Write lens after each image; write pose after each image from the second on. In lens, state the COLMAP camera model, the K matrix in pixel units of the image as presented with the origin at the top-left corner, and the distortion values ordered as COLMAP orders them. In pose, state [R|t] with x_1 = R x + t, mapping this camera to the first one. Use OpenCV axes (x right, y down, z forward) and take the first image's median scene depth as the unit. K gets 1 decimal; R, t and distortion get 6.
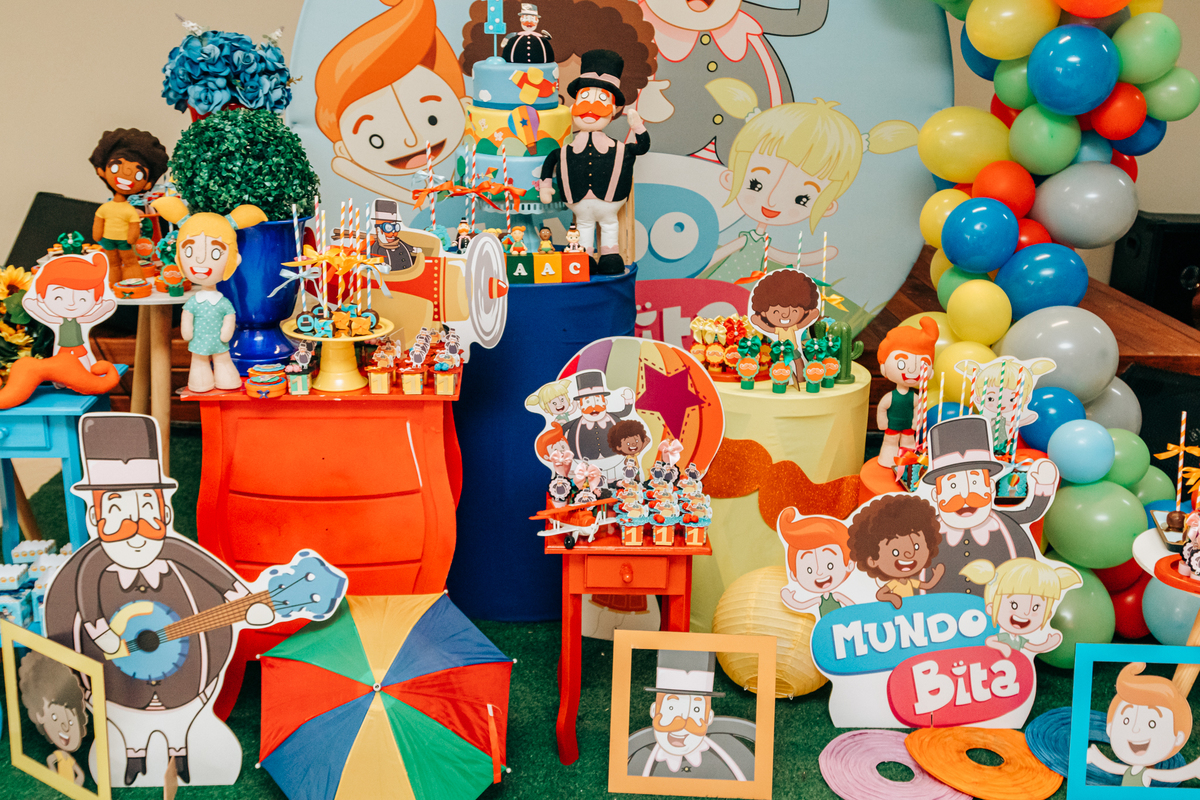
lens RADIAL K [[1300.5, 0, 597.2], [0, 1300.5, 405.3], [0, 0, 1]] dist [-0.006297, -0.002452]
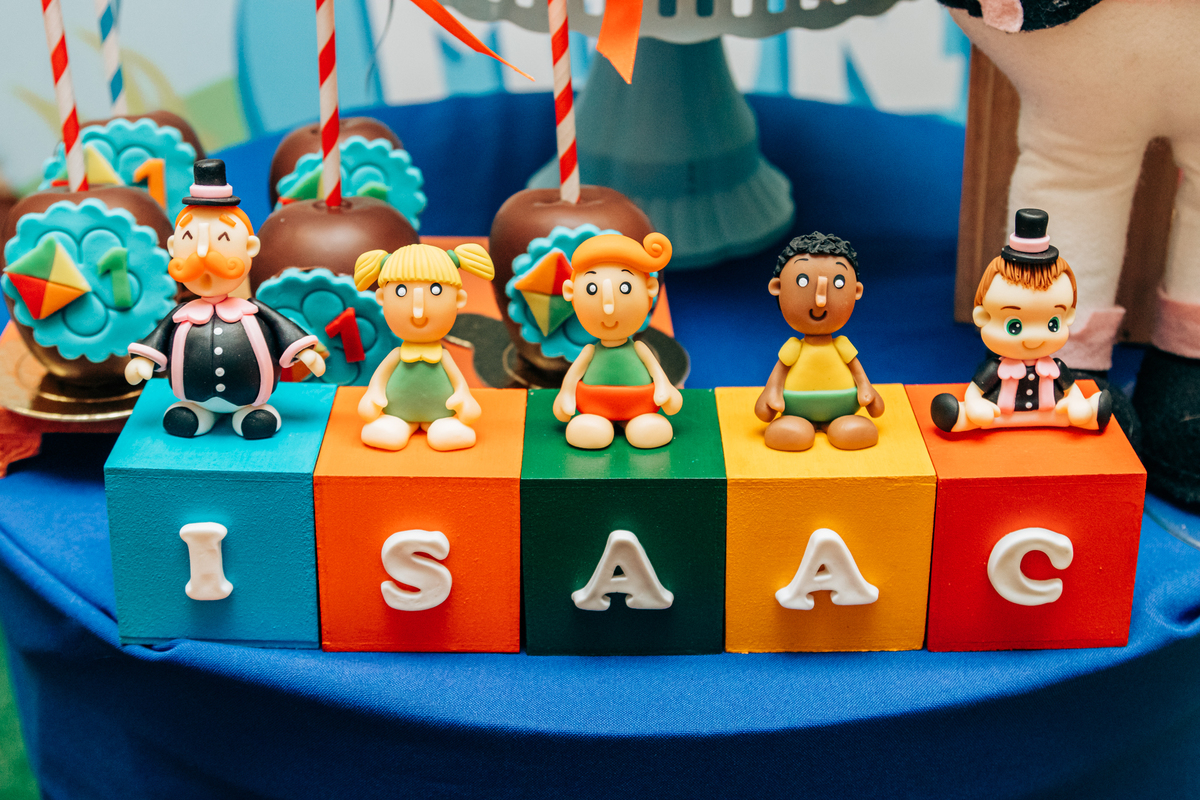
lens RADIAL K [[1719.8, 0, 600.0], [0, 1719.8, 400.0], [0, 0, 1]] dist [0.006784, 0.013891]
pose [[0.993970, 0.045832, -0.099620, -0.045094], [-0.022822, 0.975036, 0.220870, -0.162988], [0.107256, -0.217265, 0.970202, 0.842018]]
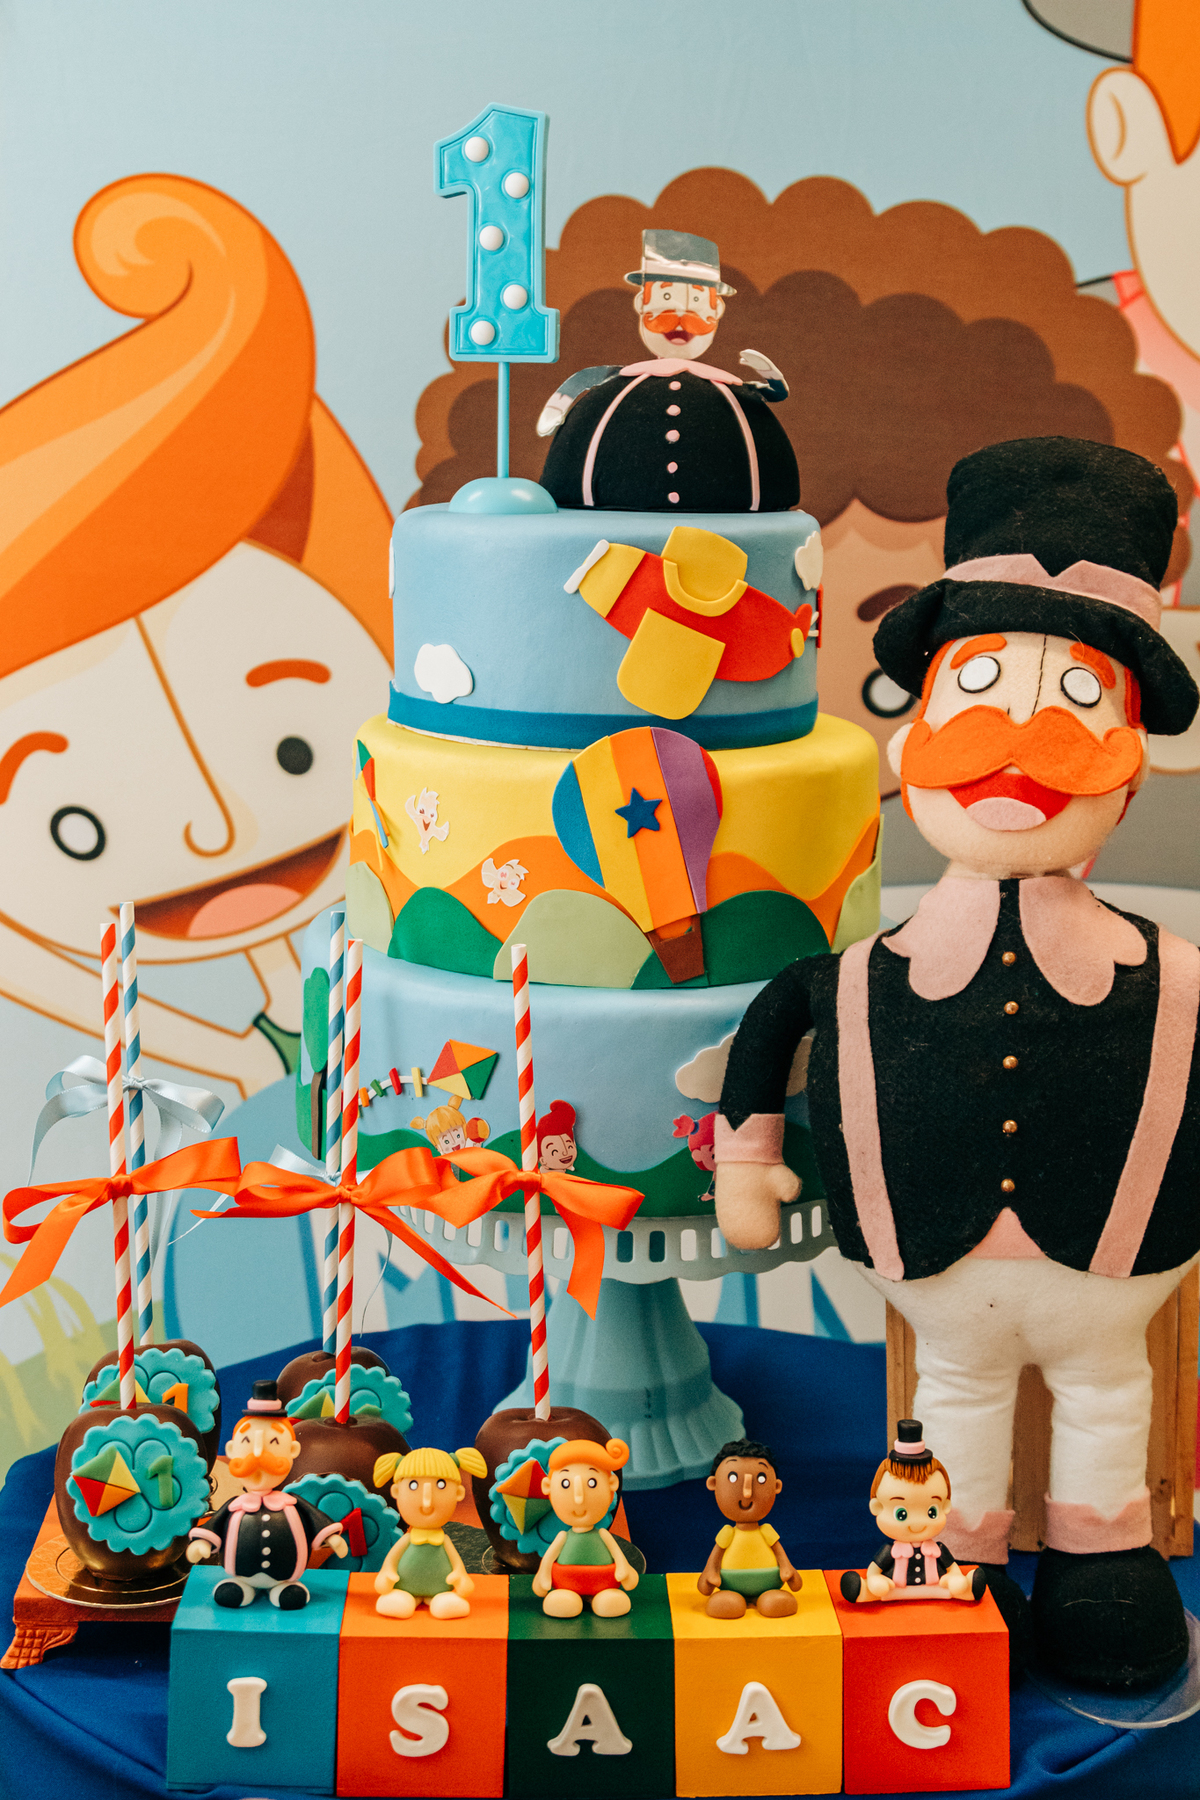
lens RADIAL K [[2387.1, 0, 600.0], [0, 2387.1, 900.0], [0, 0, 1]] dist [-0.038317, 0.031727]
pose [[0.996374, 0.015407, -0.083679, -0.034828], [-0.025967, 0.991610, -0.126627, -0.171118], [0.081026, 0.128341, 0.988415, 0.700402]]
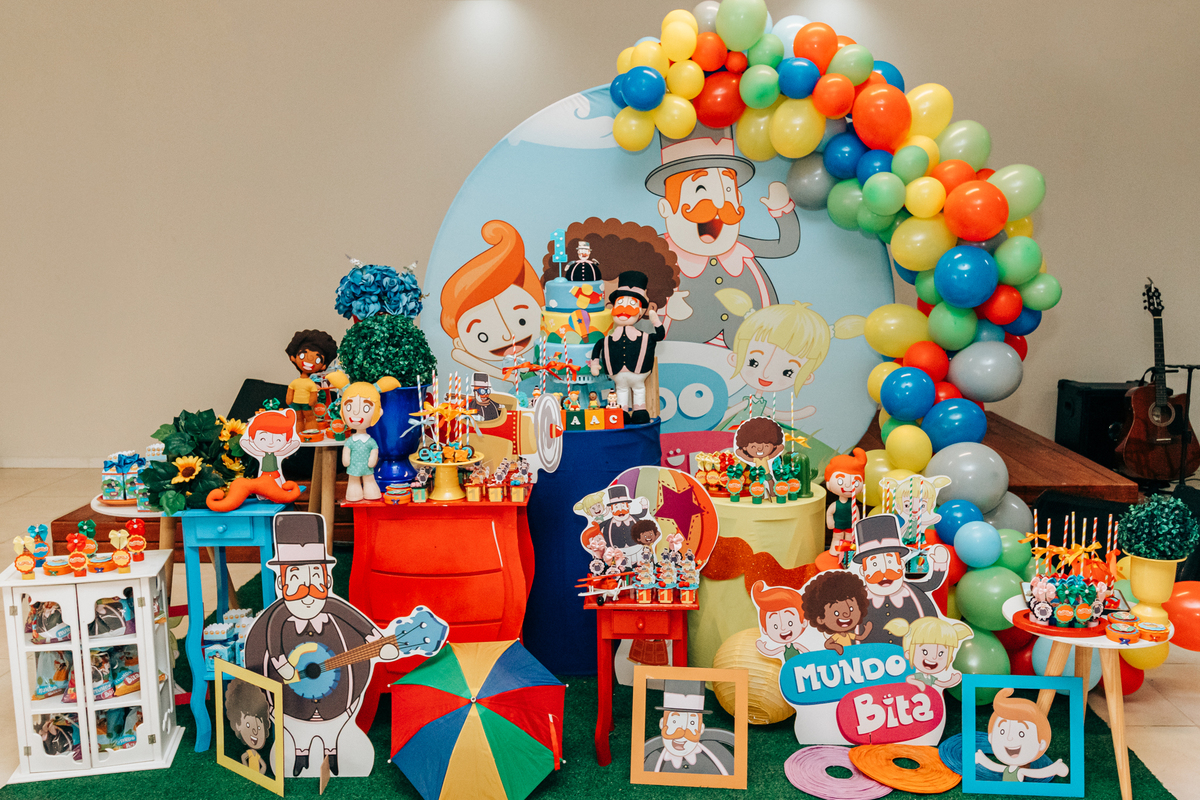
lens RADIAL K [[1076.2, 0, 620.2], [0, 1076.2, 399.6], [0, 0, 1]] dist [0.006236, 0.003945]
pose [[0.998040, -0.016524, -0.060351, 0.063716], [0.007447, 0.989012, -0.147645, 0.049966], [0.062128, 0.146907, 0.987197, -0.181222]]
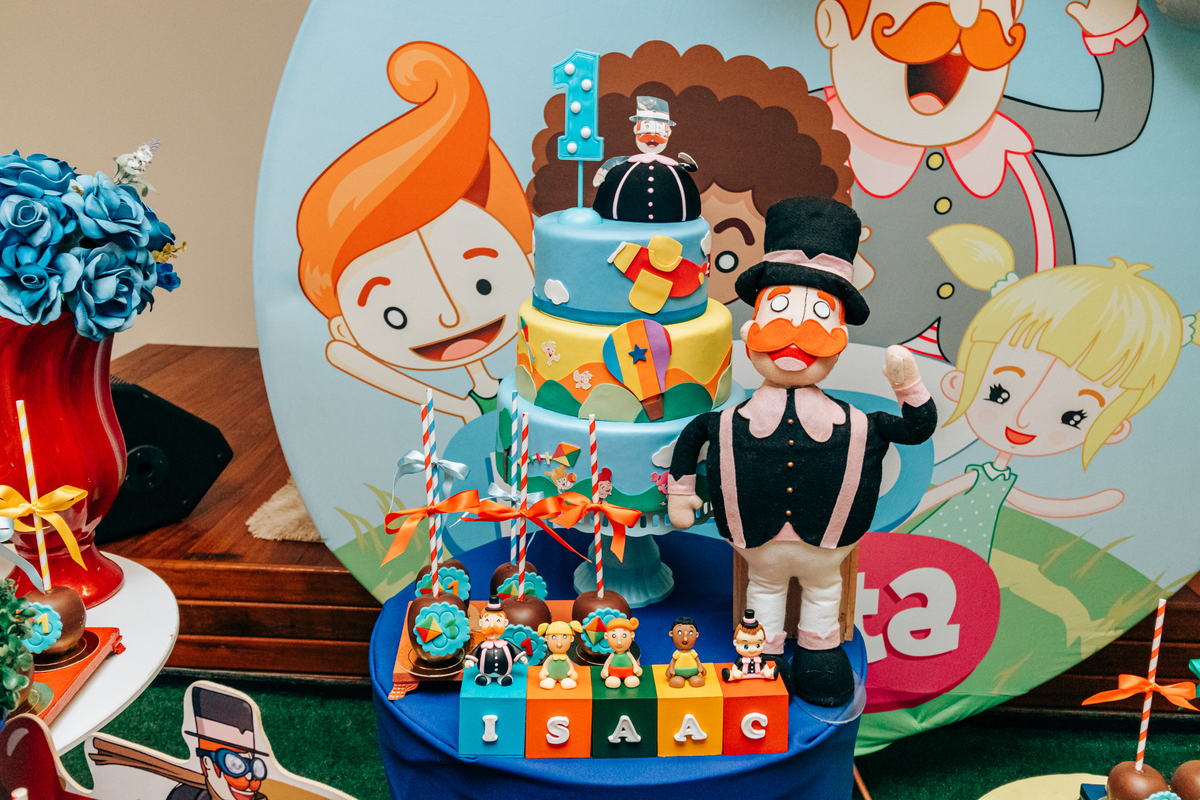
lens RADIAL K [[949.4, 0, 606.3], [0, 949.4, 398.7], [0, 0, 1]] dist [0.011868, 0.000964]
pose [[0.997847, 0.022805, -0.061490, -0.049238], [-0.023031, 0.999730, -0.002963, -0.212377], [0.061406, 0.004373, 0.998103, 0.703133]]
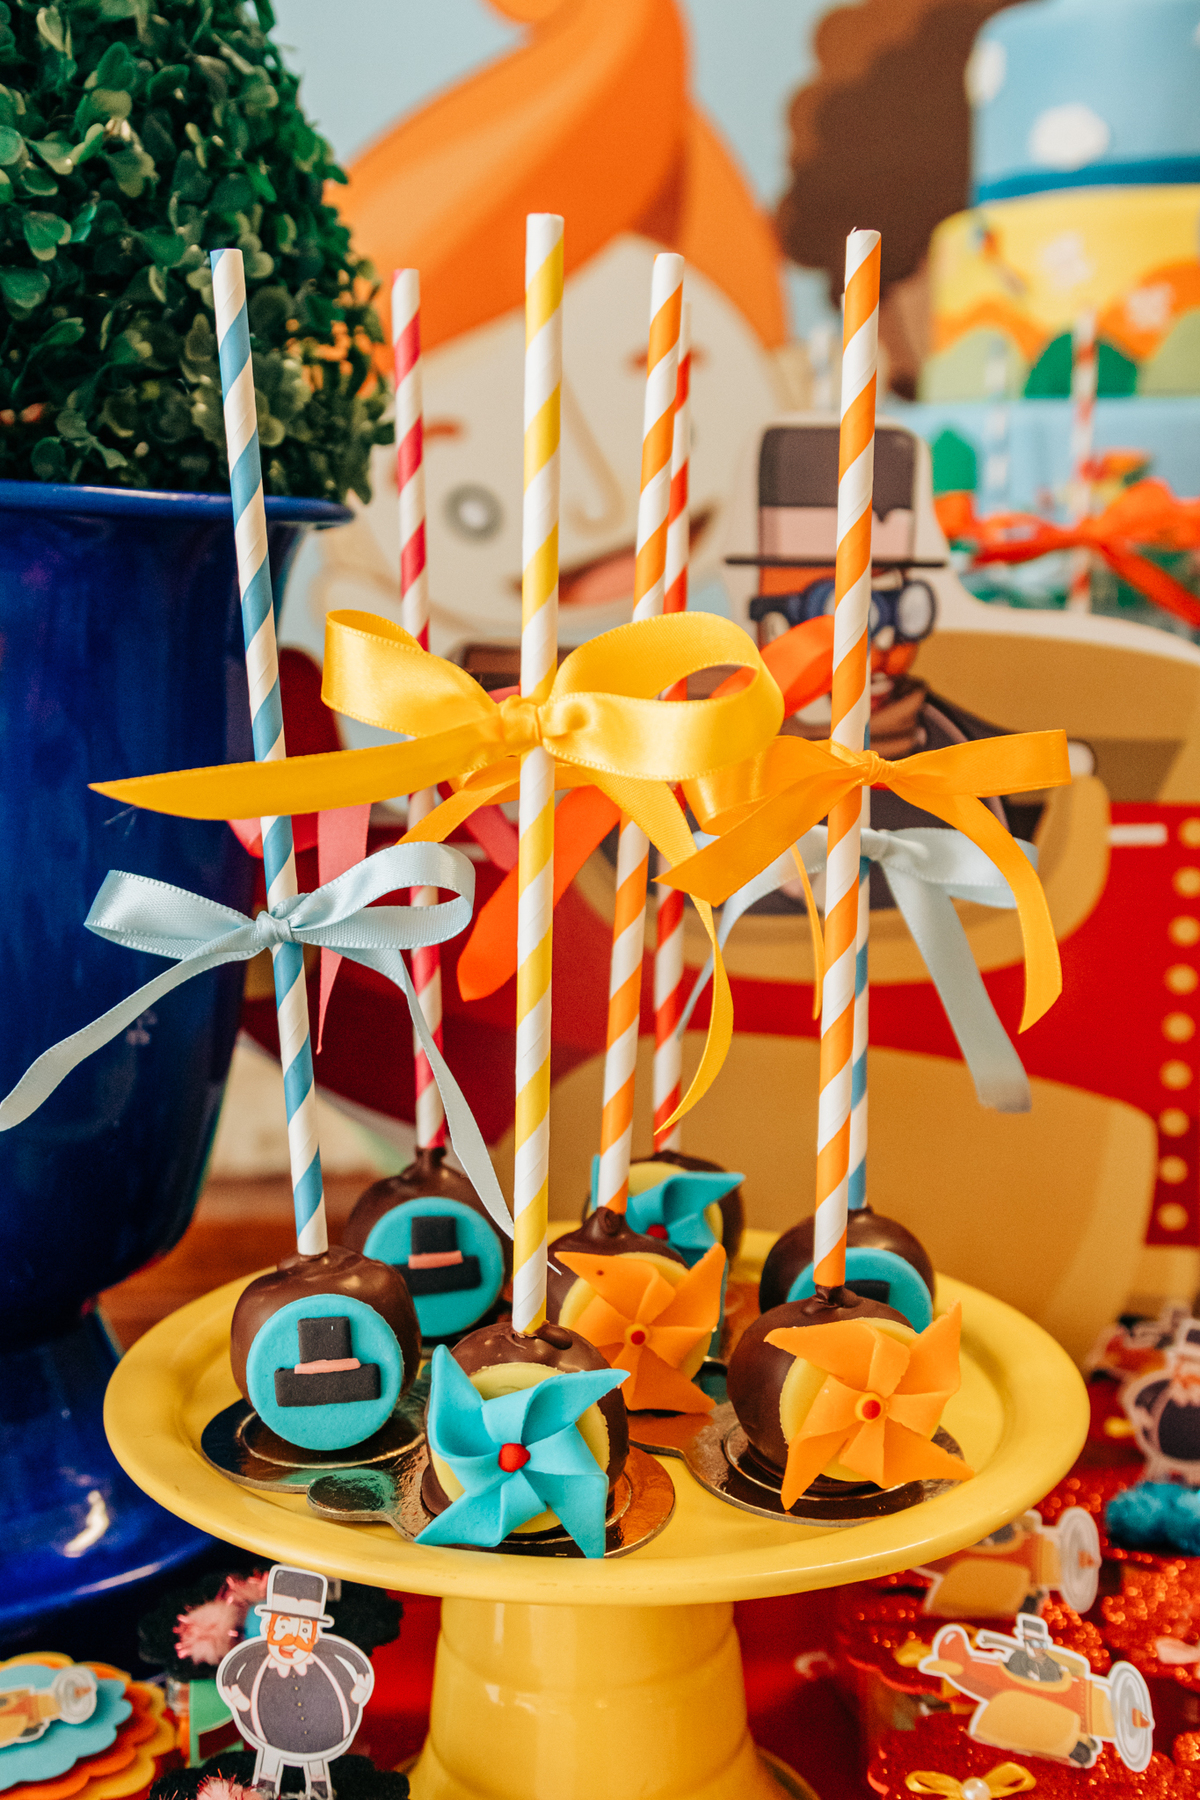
lens RADIAL K [[2231.0, 0, 600.0], [0, 2231.0, 900.0], [0, 0, 1]] dist [-0.001871, -0.005208]
pose [[0.999213, -0.024905, -0.030860, -0.166888], [0.019980, 0.988375, -0.150715, -0.062450], [0.034255, 0.149979, 0.988096, 0.696709]]
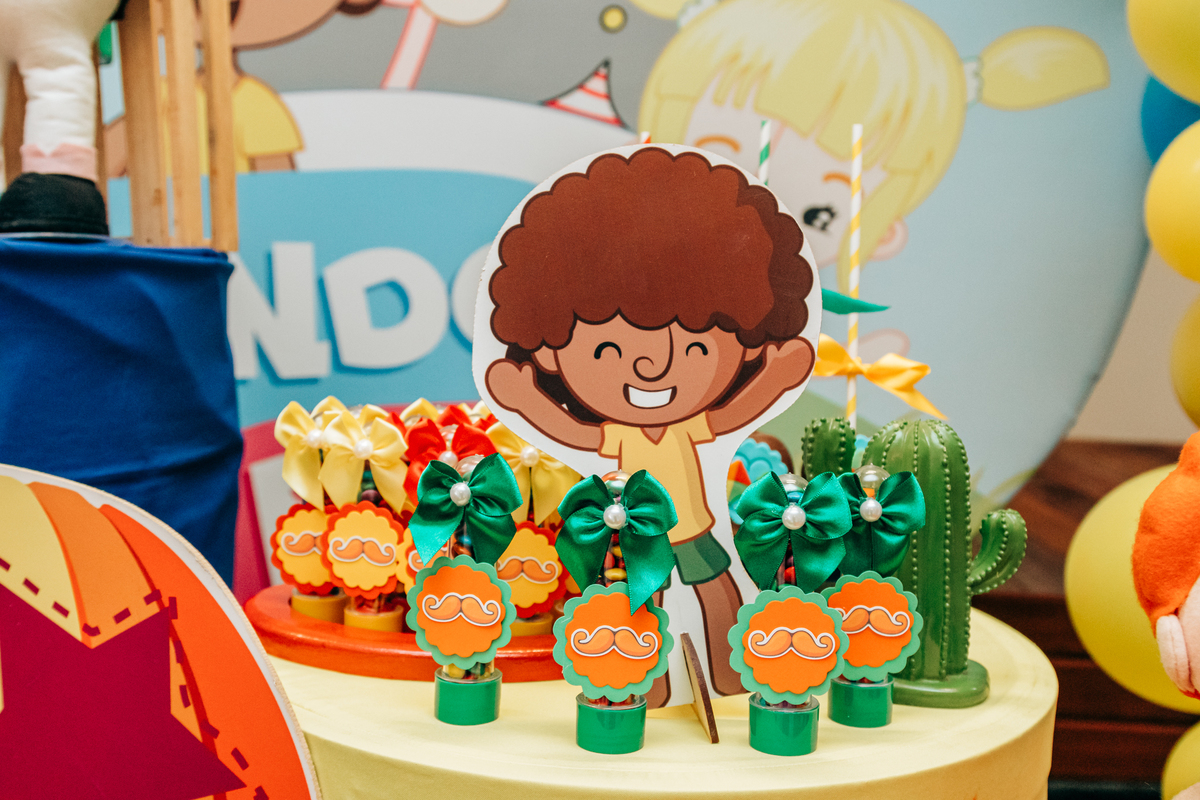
lens RADIAL K [[1300.5, 0, 597.2], [0, 1300.5, 405.3], [0, 0, 1]] dist [-0.006297, -0.002452]
pose [[0.998144, 0.021414, -0.057004, 0.147951], [-0.032001, 0.980899, -0.191869, -0.022734], [0.051807, 0.193337, 0.979764, 0.795096]]
